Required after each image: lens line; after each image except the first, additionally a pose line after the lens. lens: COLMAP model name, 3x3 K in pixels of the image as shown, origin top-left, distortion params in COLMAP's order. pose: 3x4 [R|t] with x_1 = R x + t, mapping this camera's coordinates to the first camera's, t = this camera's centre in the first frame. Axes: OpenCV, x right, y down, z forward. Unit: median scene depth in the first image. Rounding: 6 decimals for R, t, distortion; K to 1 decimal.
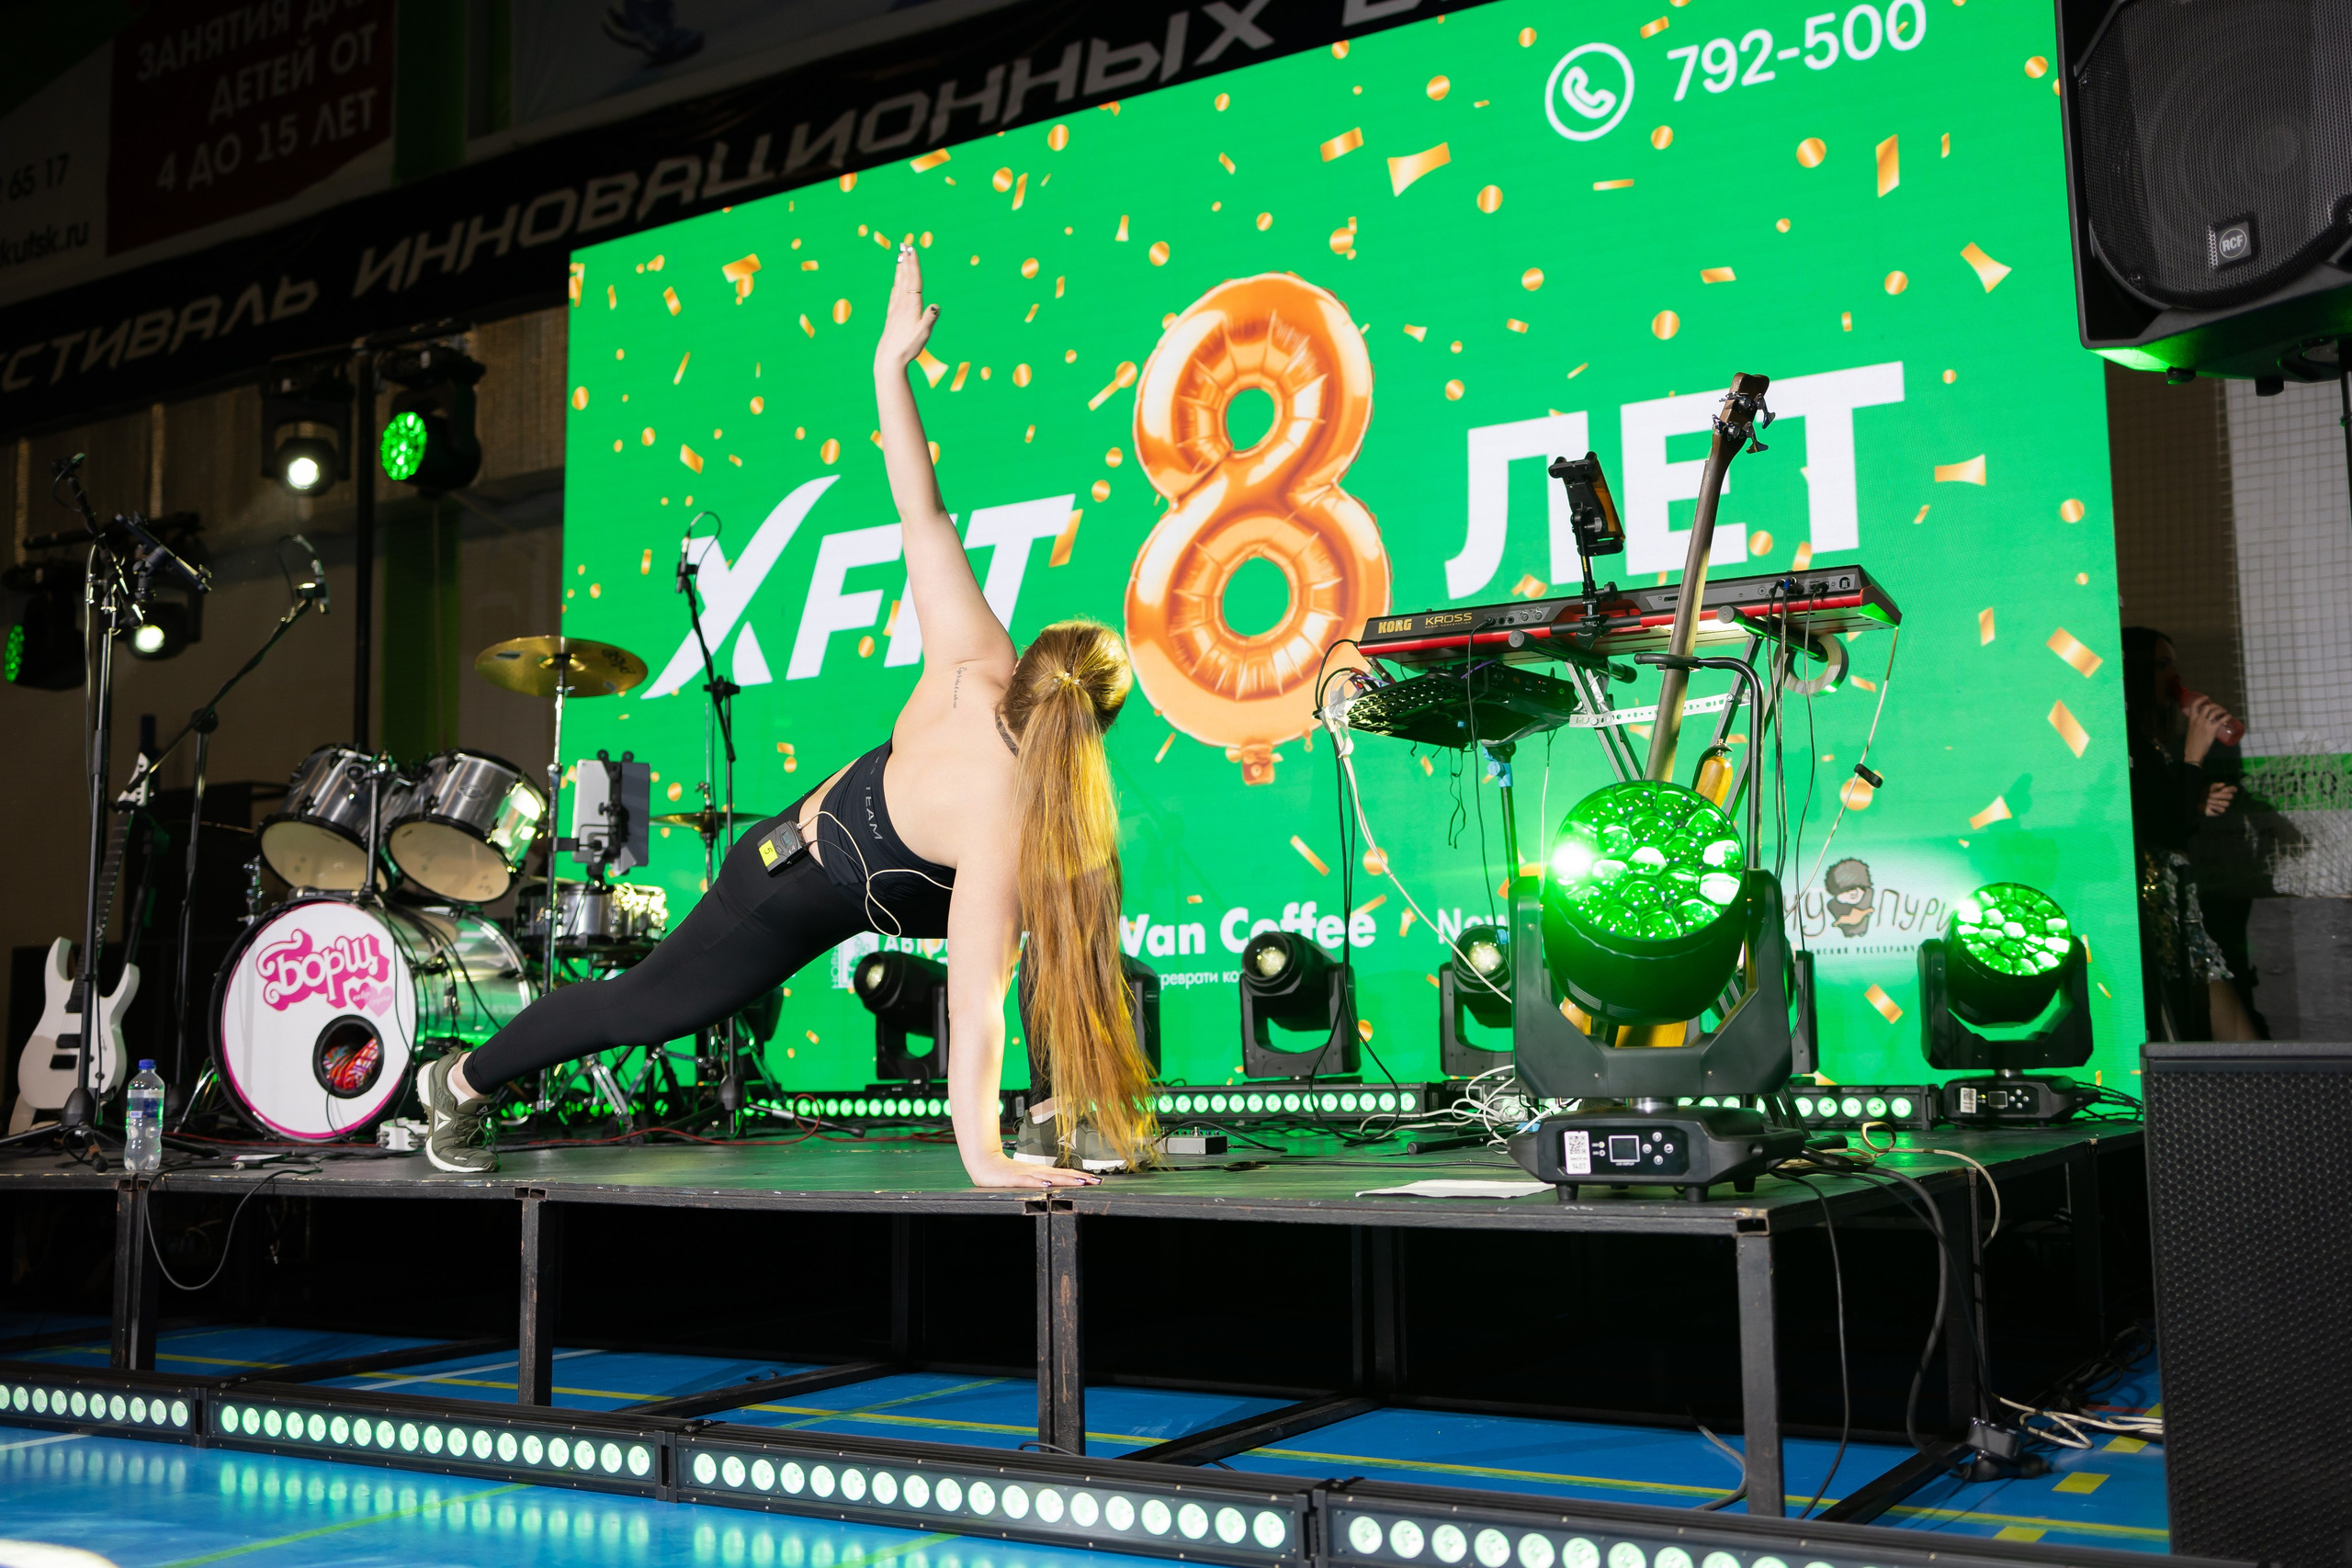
lens RADIAL K [[2319.9, 0, 1195.0], [0, 2319.9, 778.0], [0, 0, 1]] dist [0.045379, -0.126174]
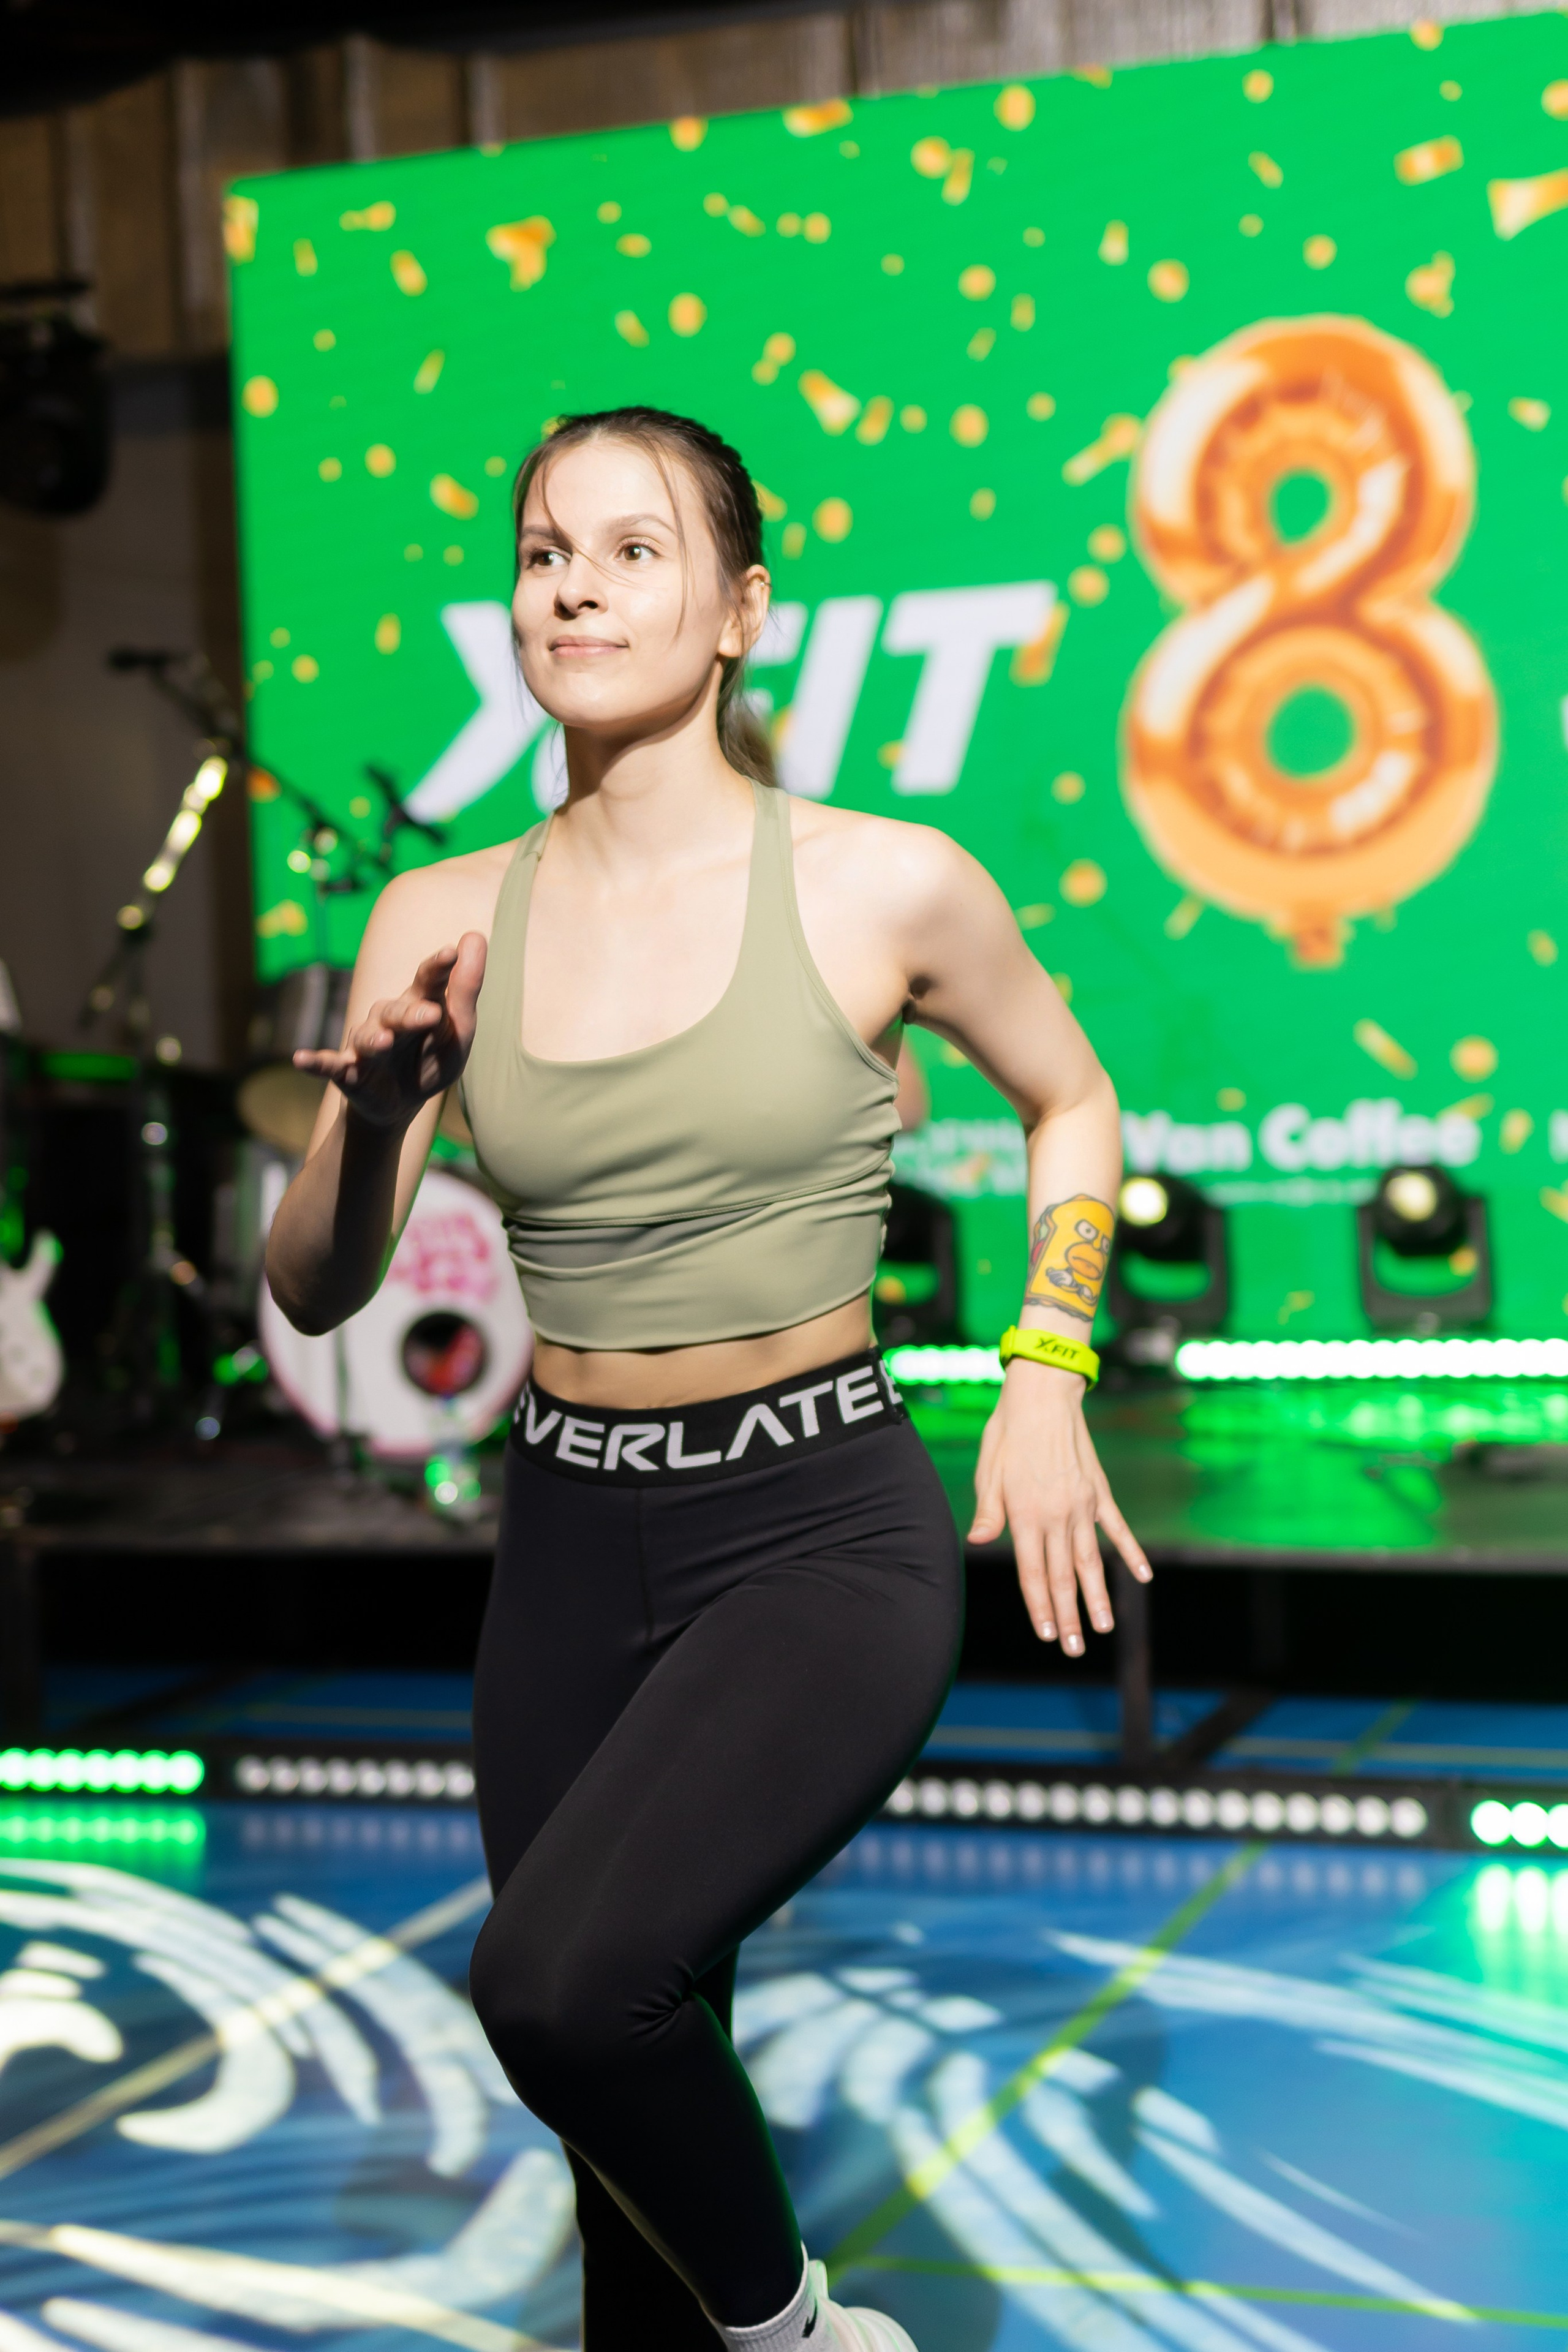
lens RADIAL K [[3724.9, 0, 784.0], [0, 3724.9, 1176.0], [0, 0, 1]] dist [0.187263, -0.464724]
pose [[0.981783, -0.029739, 0.187663, -0.442899], [0.000396, 0.987994, 0.154494, -0.137918], [-0.190005, -0.151605, 0.970007, -0.296420]]
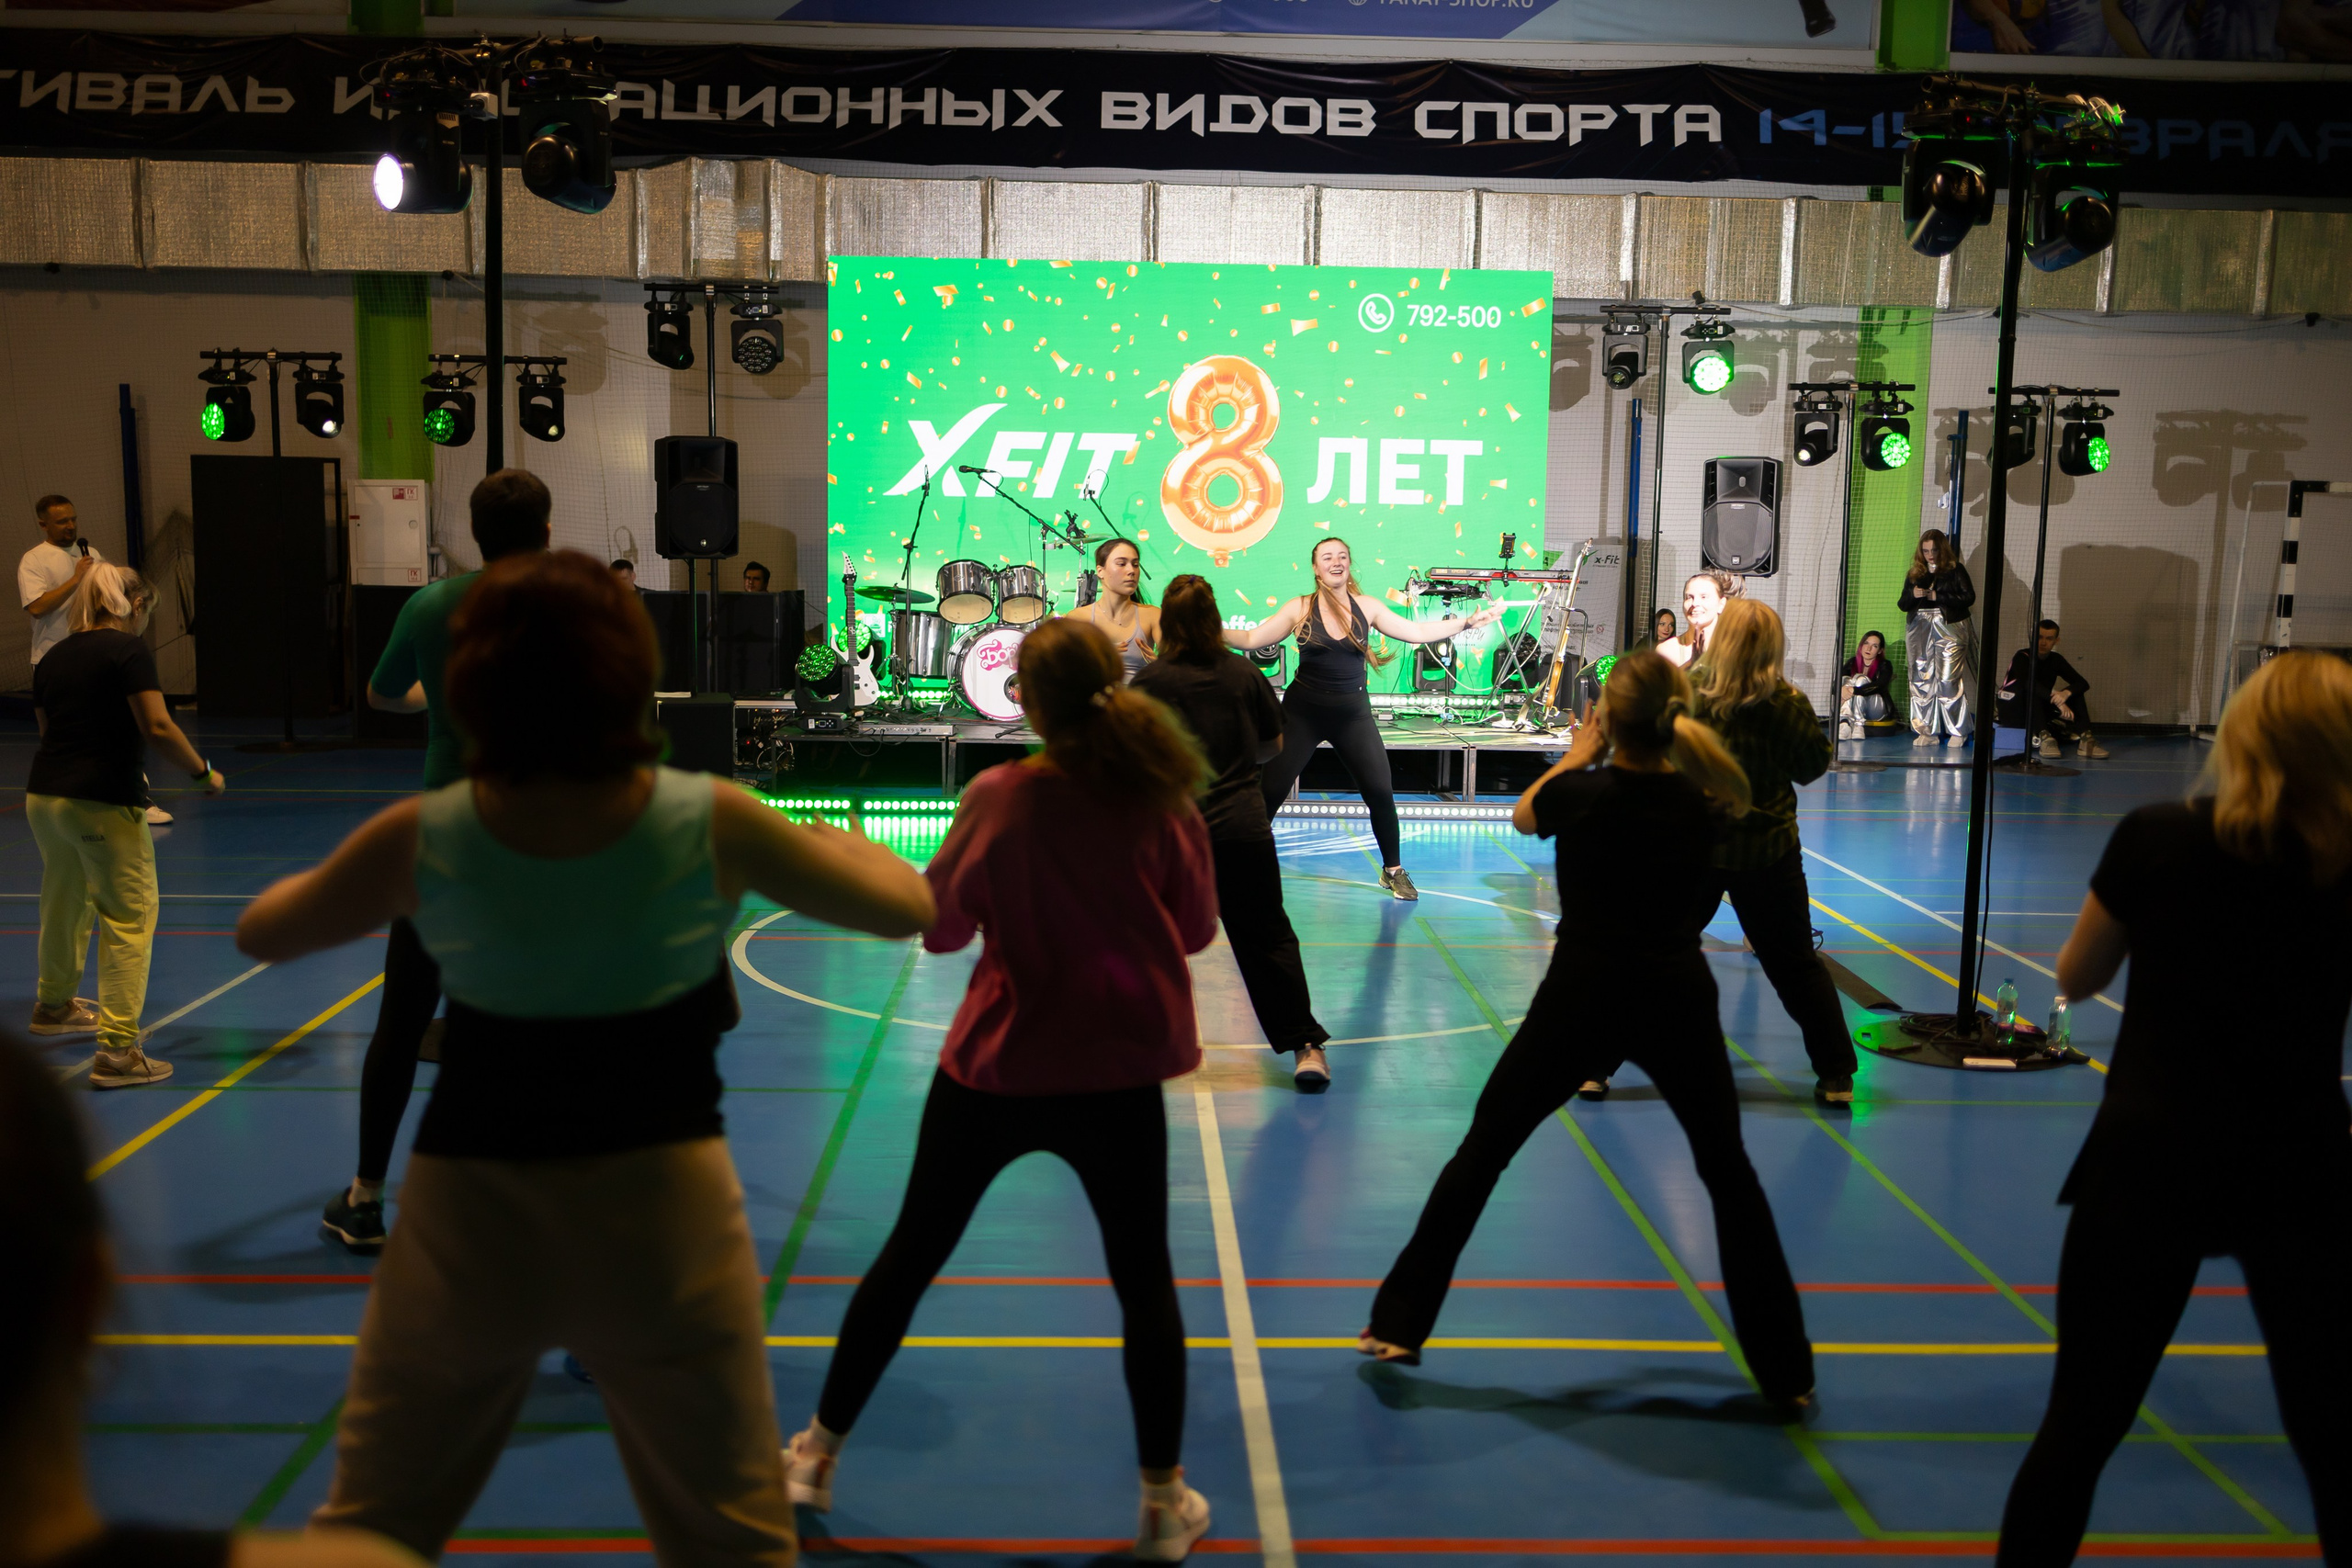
lens RADIAL K [[2319.9, 0, 1195.0], [0, 2319.9, 778.0], [0, 0, 1]] dist [0.045379, -0.126174]
pose [[0.835058, -0.033650, 0.549132, -1.479970], [-0.094774, 0.974408, 0.203833, -0.304038], [-0.541938, -0.222256, 0.810497, -1.144636]]
